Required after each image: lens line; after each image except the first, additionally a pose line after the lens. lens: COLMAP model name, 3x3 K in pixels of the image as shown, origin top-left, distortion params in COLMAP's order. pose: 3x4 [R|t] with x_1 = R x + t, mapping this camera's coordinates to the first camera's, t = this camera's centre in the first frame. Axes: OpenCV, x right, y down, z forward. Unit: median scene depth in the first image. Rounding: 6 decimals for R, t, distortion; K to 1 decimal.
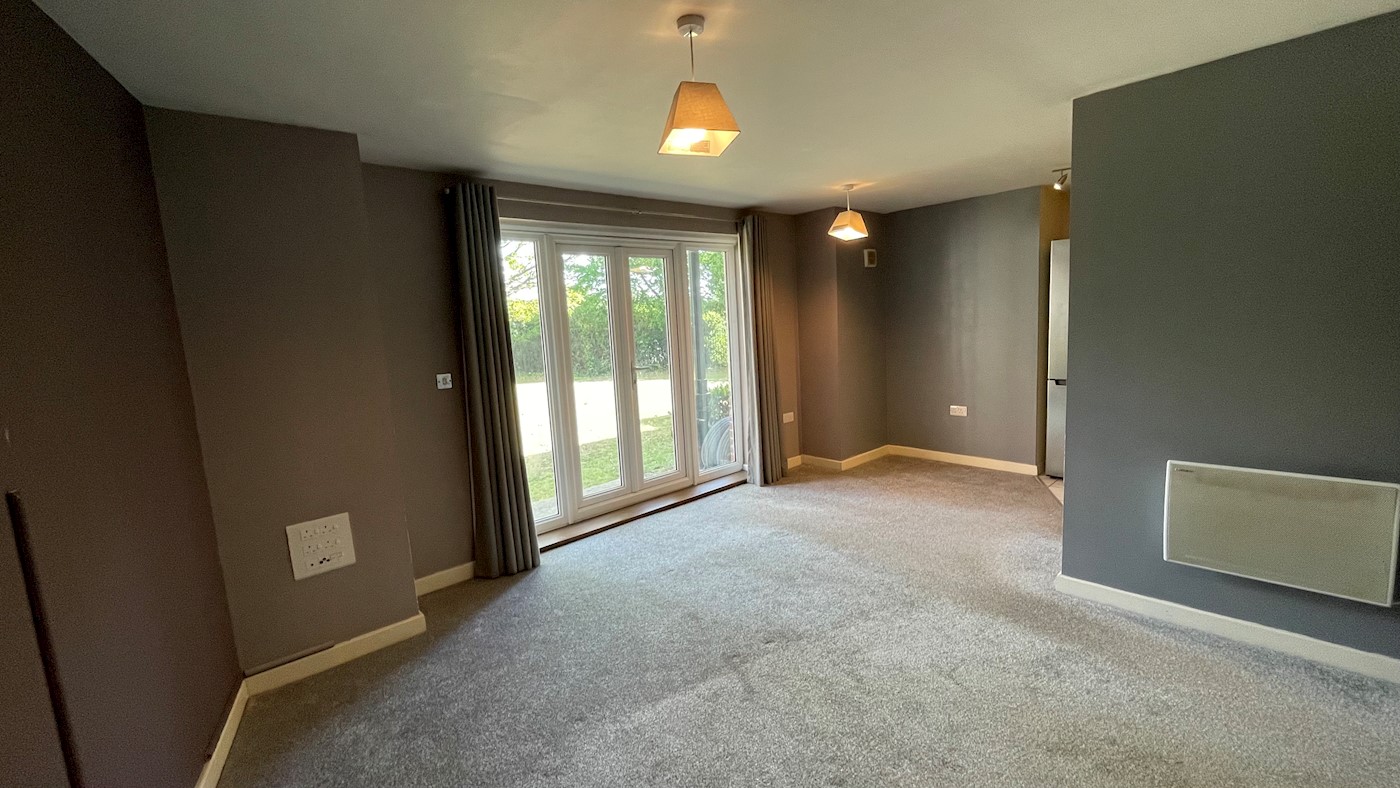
lens RADIAL K [[565.1, 0, 701.4], [0, 565.1, 396.4], [0, 0, 1]] dist [-0.008984, 0.001516]
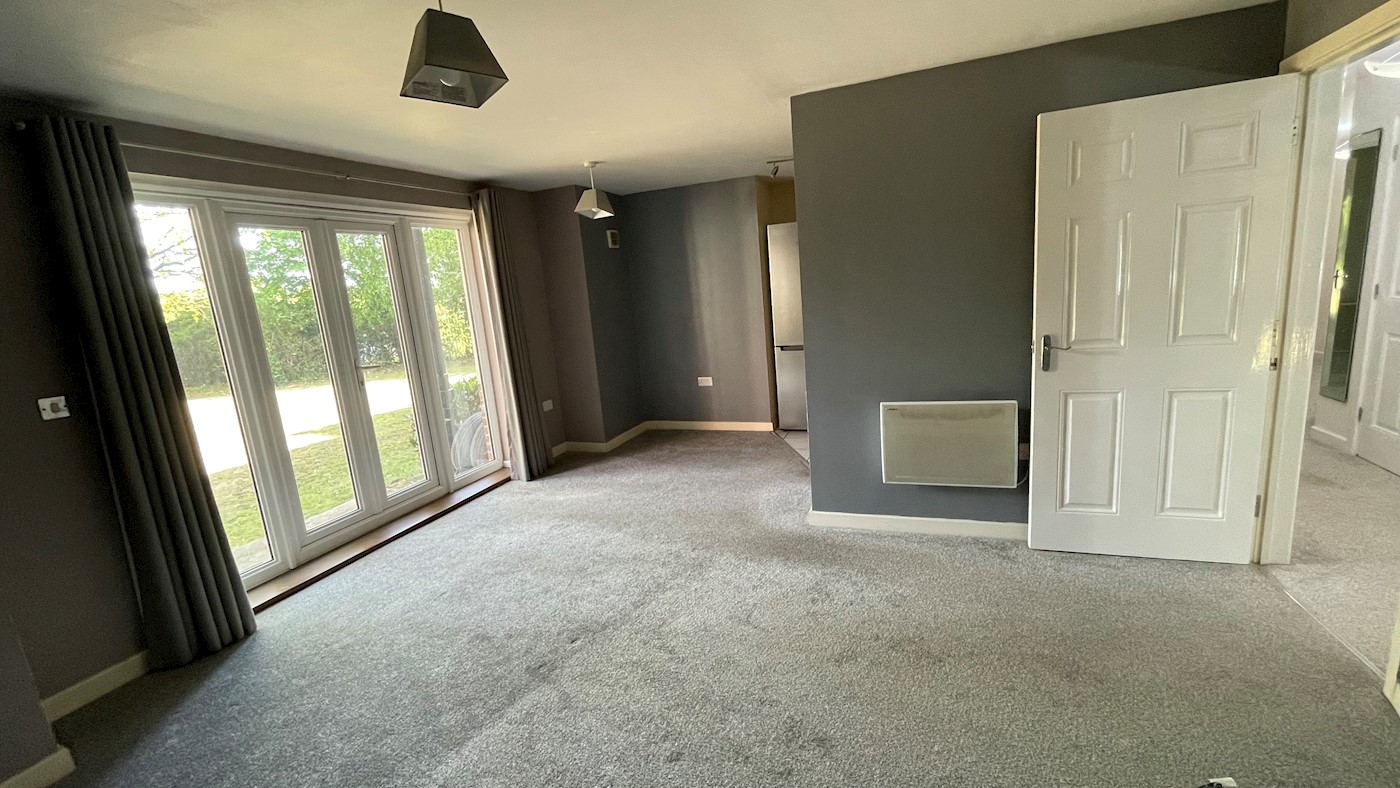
lens RADIAL K [[565.1, 0, 700.3], [0, 565.1, 393.7], [0, 0, 1]] dist [-0.008984, 0.001516]
pose [[0.893969, -0.104809, 0.435700, -0.045992], [0.095484, 0.994488, 0.043313, 0.001738], [-0.437839, 0.002882, 0.899049, 0.041639]]
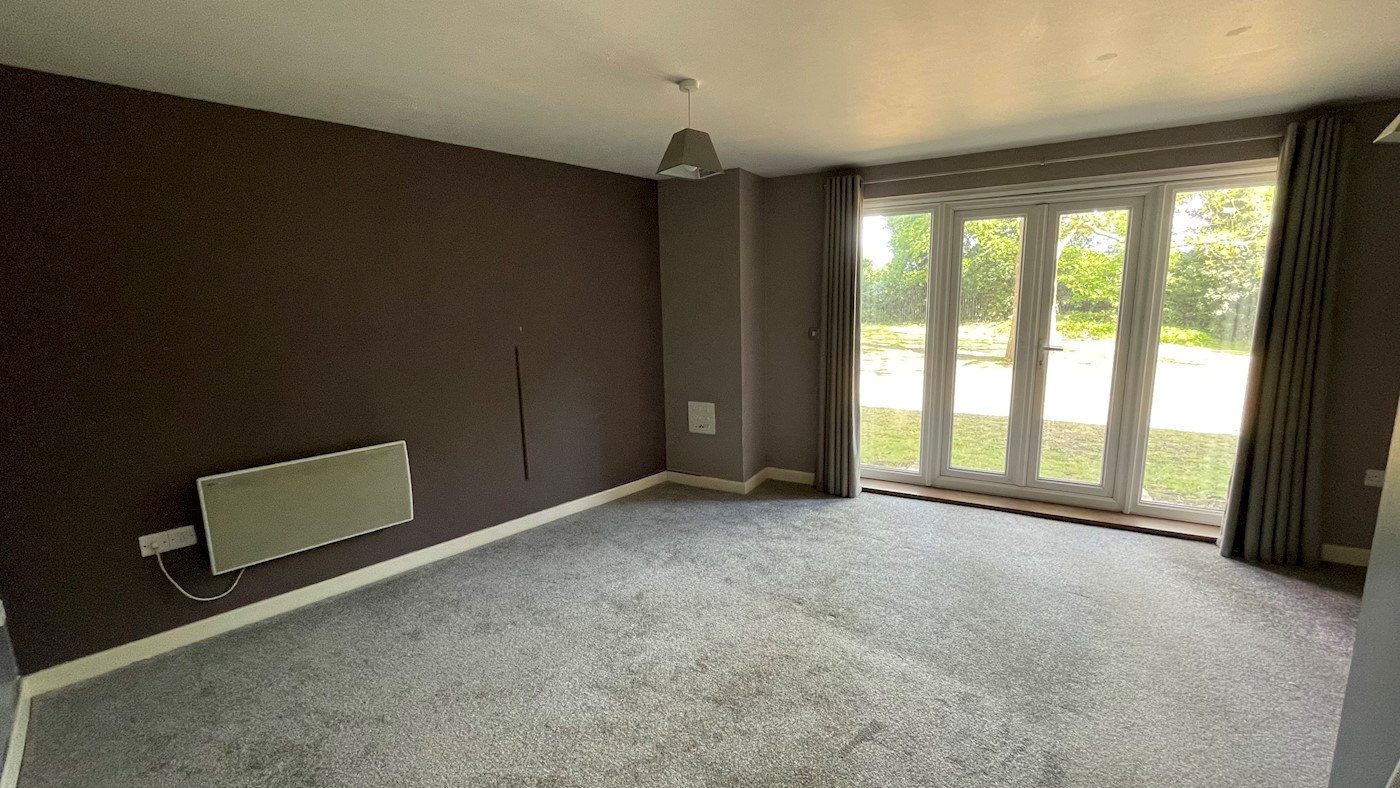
lens RADIAL K [[565.1, 0, 702.2], [0, 565.1, 392.5], [0, 0, 1]] dist [-0.008984, 0.001516]
pose [[0.316454, 0.209457, -0.925194, 0.695396], [-0.125881, 0.975965, 0.177895, -0.092086], [0.940219, 0.060169, 0.335214, 0.305884]]
